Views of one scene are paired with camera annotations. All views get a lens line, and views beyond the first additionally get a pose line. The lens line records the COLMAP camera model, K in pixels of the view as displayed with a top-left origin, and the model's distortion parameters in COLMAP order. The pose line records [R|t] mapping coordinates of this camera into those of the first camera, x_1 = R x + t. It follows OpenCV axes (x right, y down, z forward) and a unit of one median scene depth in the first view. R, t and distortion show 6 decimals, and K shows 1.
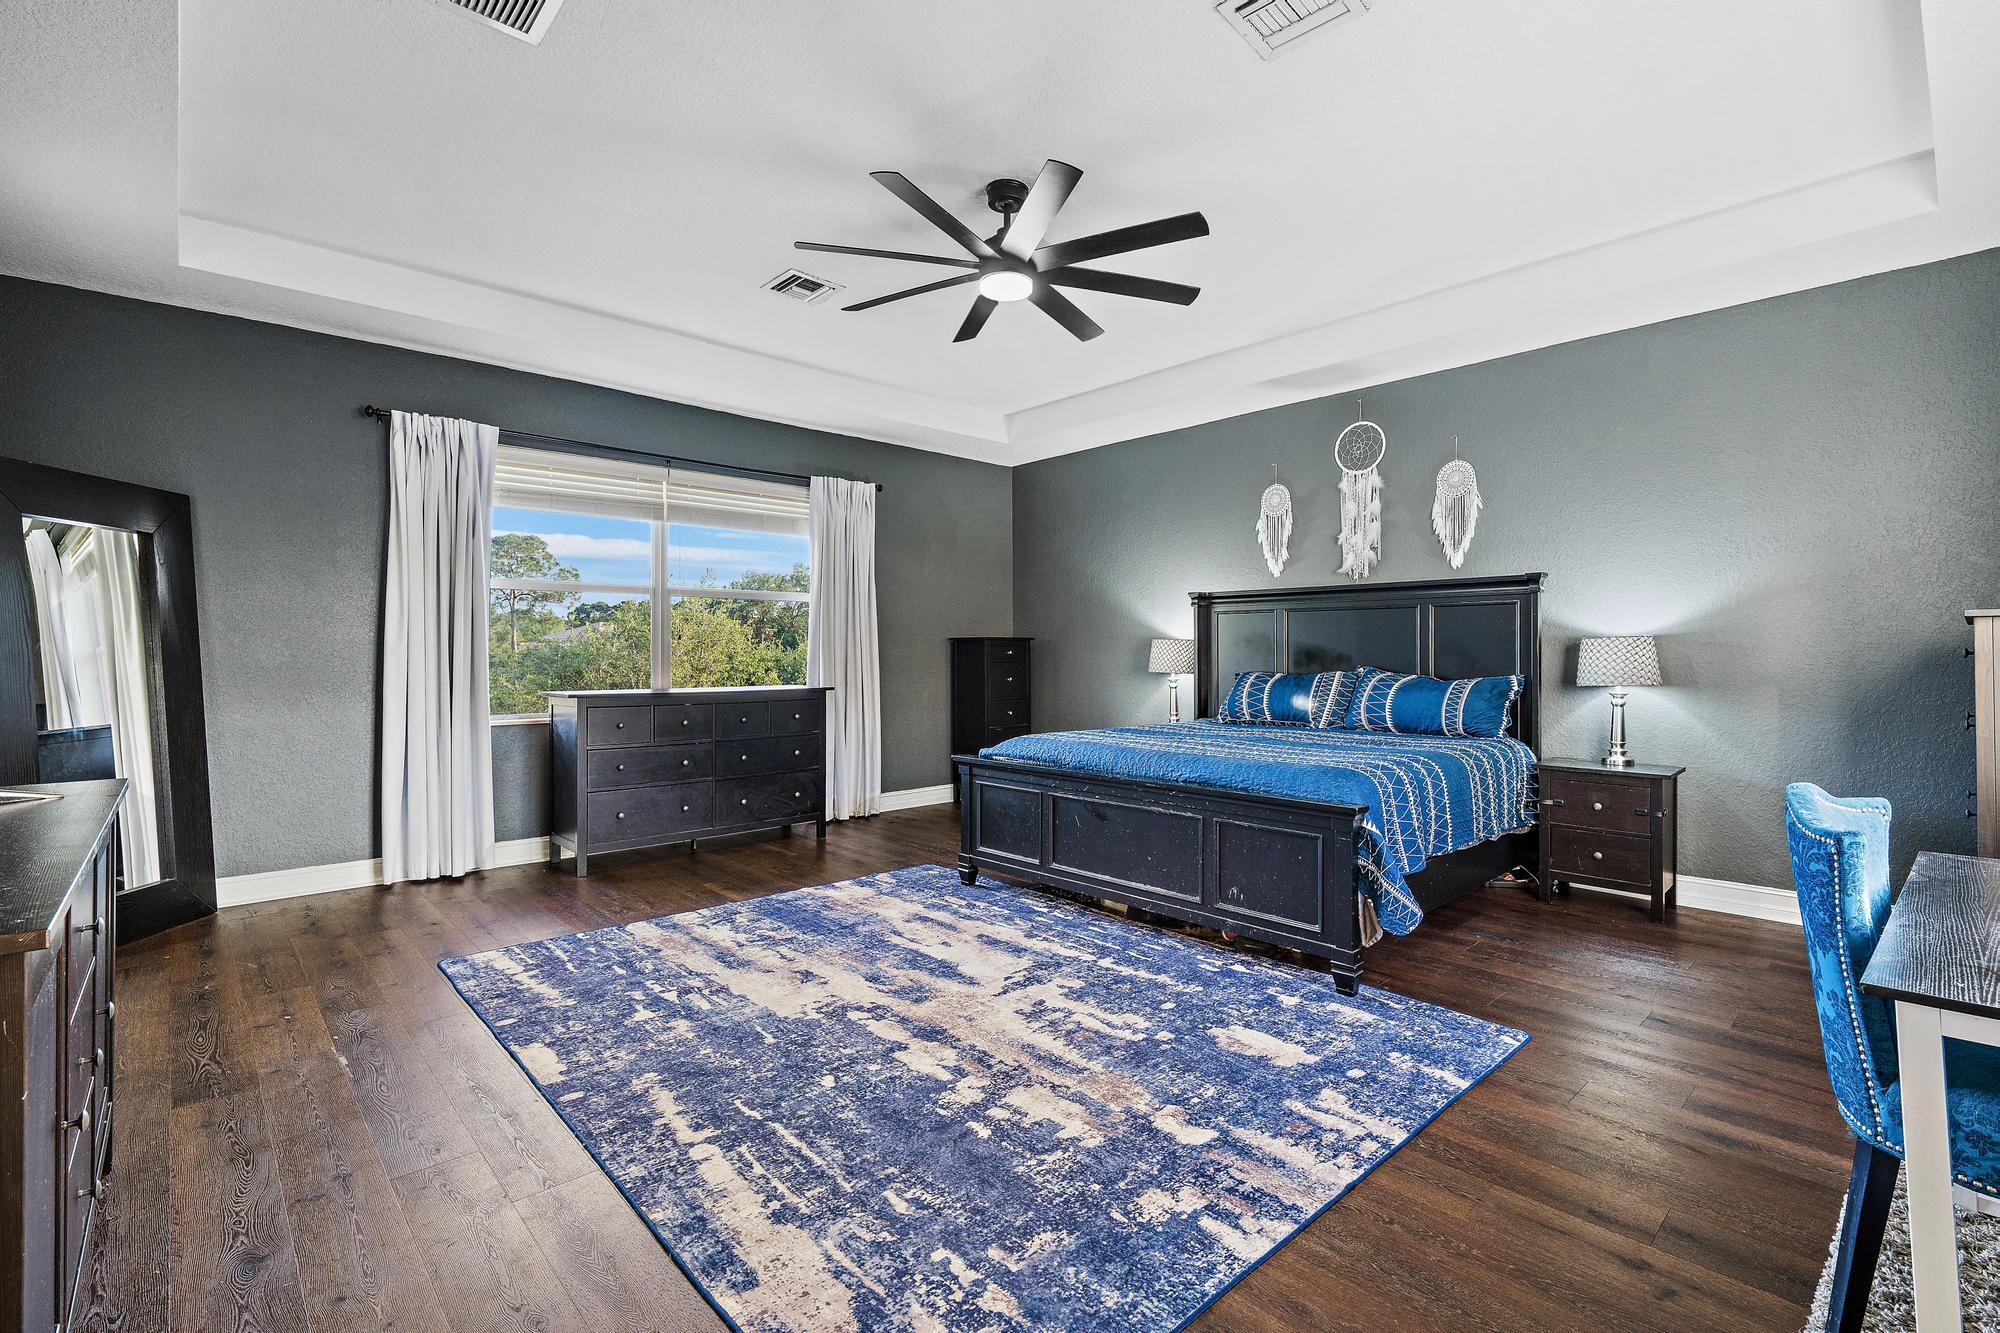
lens RADIAL K [[908.1, 0, 998.0], [0, 908.1, 656.4], [0, 0, 1]] dist [0.000302, -0.000410]
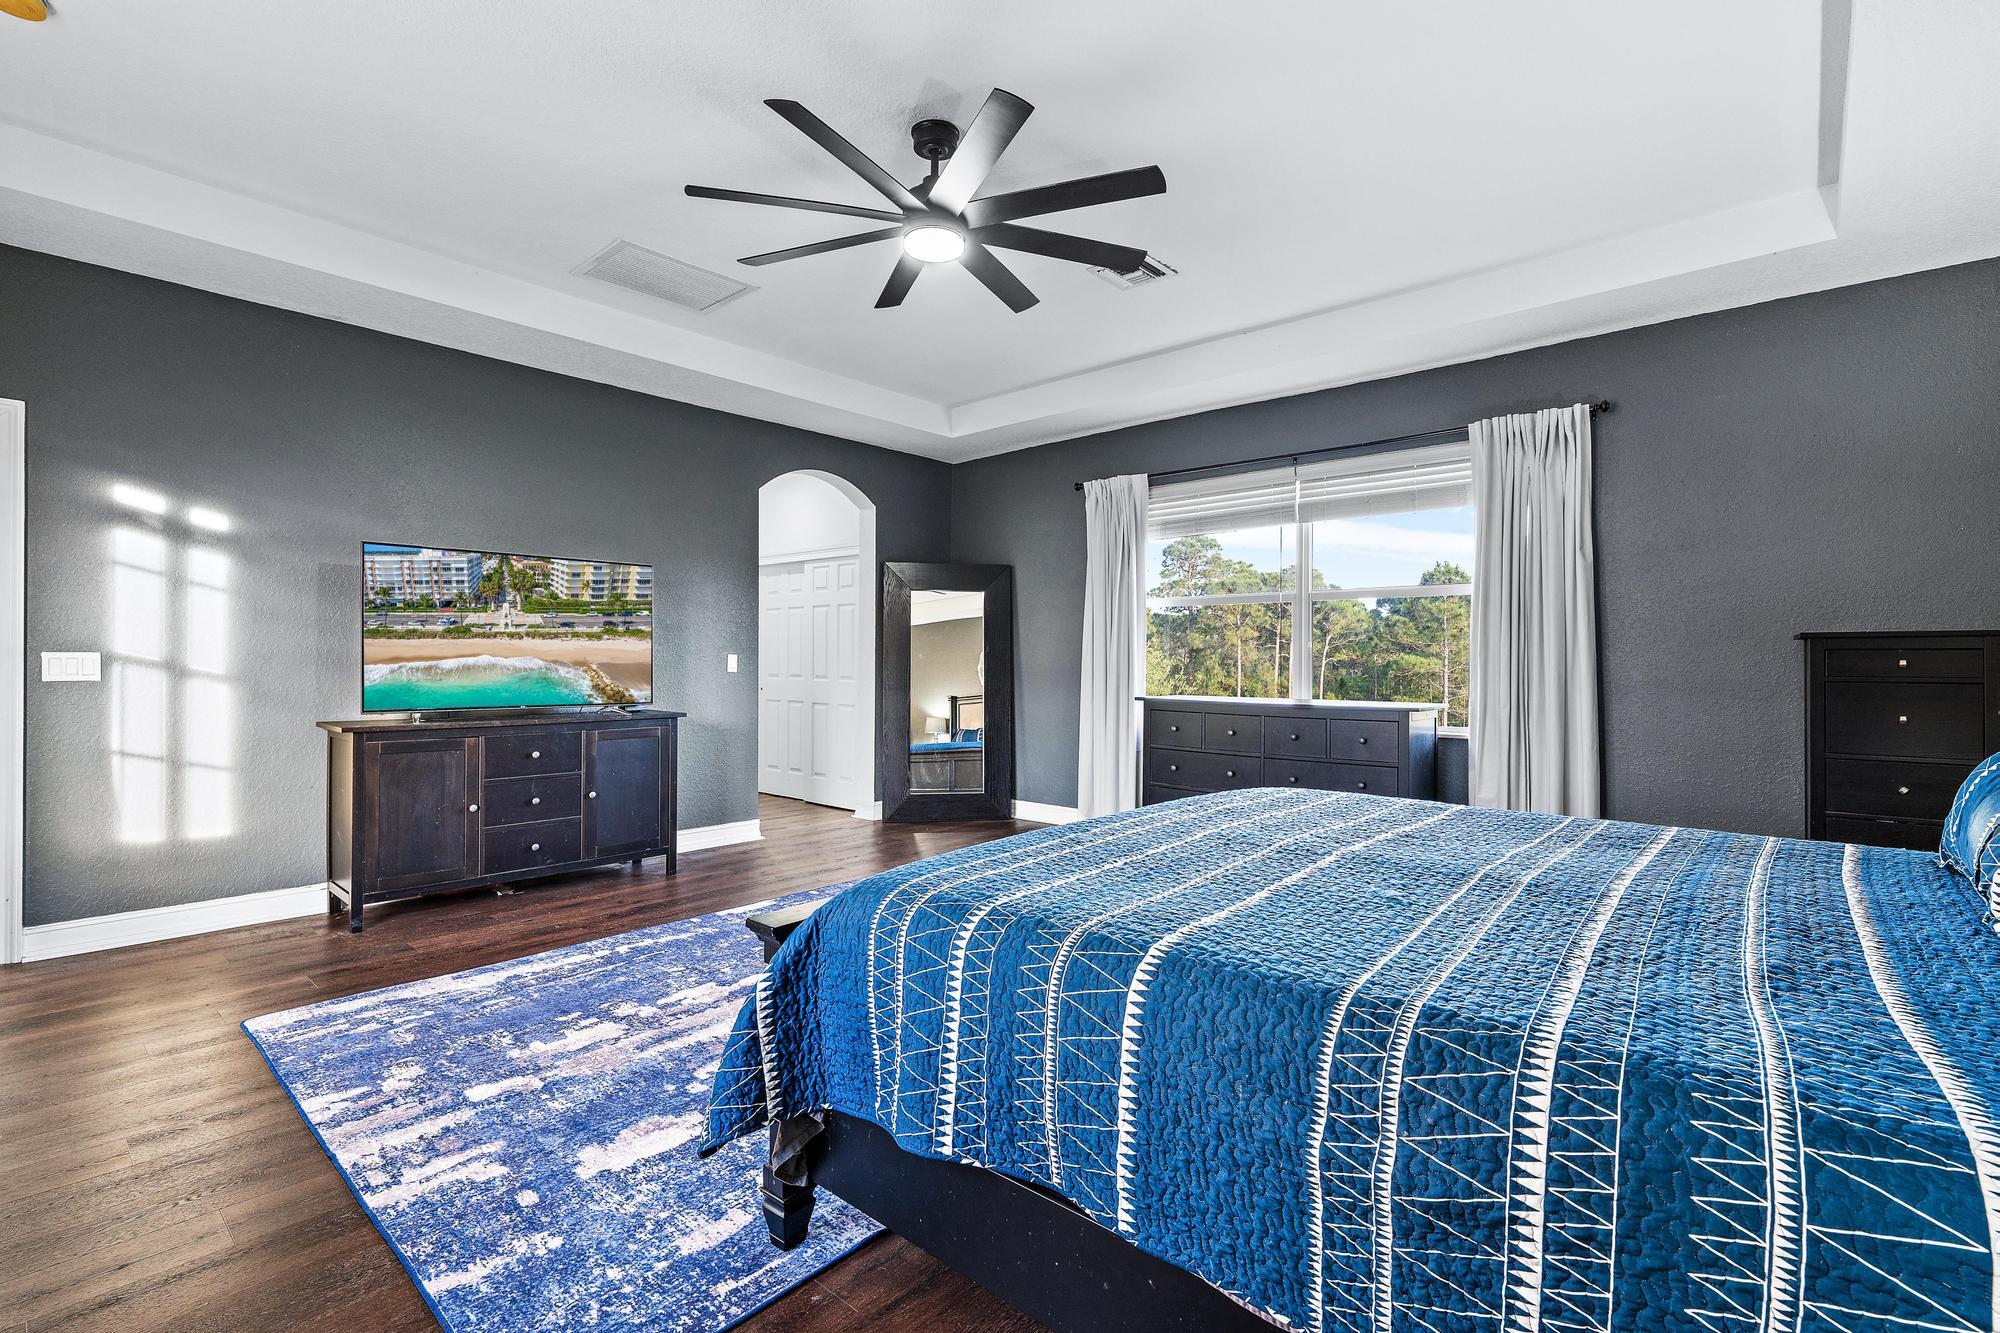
lens RADIAL K [[908.1, 0, 998.0], [0, 908.1, 656.4], [0, 0, 1]] dist [0.000302, -0.000410]
pose [[0.095859, -0.005293, -0.995381, 1.196248], [-0.008356, 0.999946, -0.006122, -0.001469], [0.995360, 0.008905, 0.095810, 1.310668]]
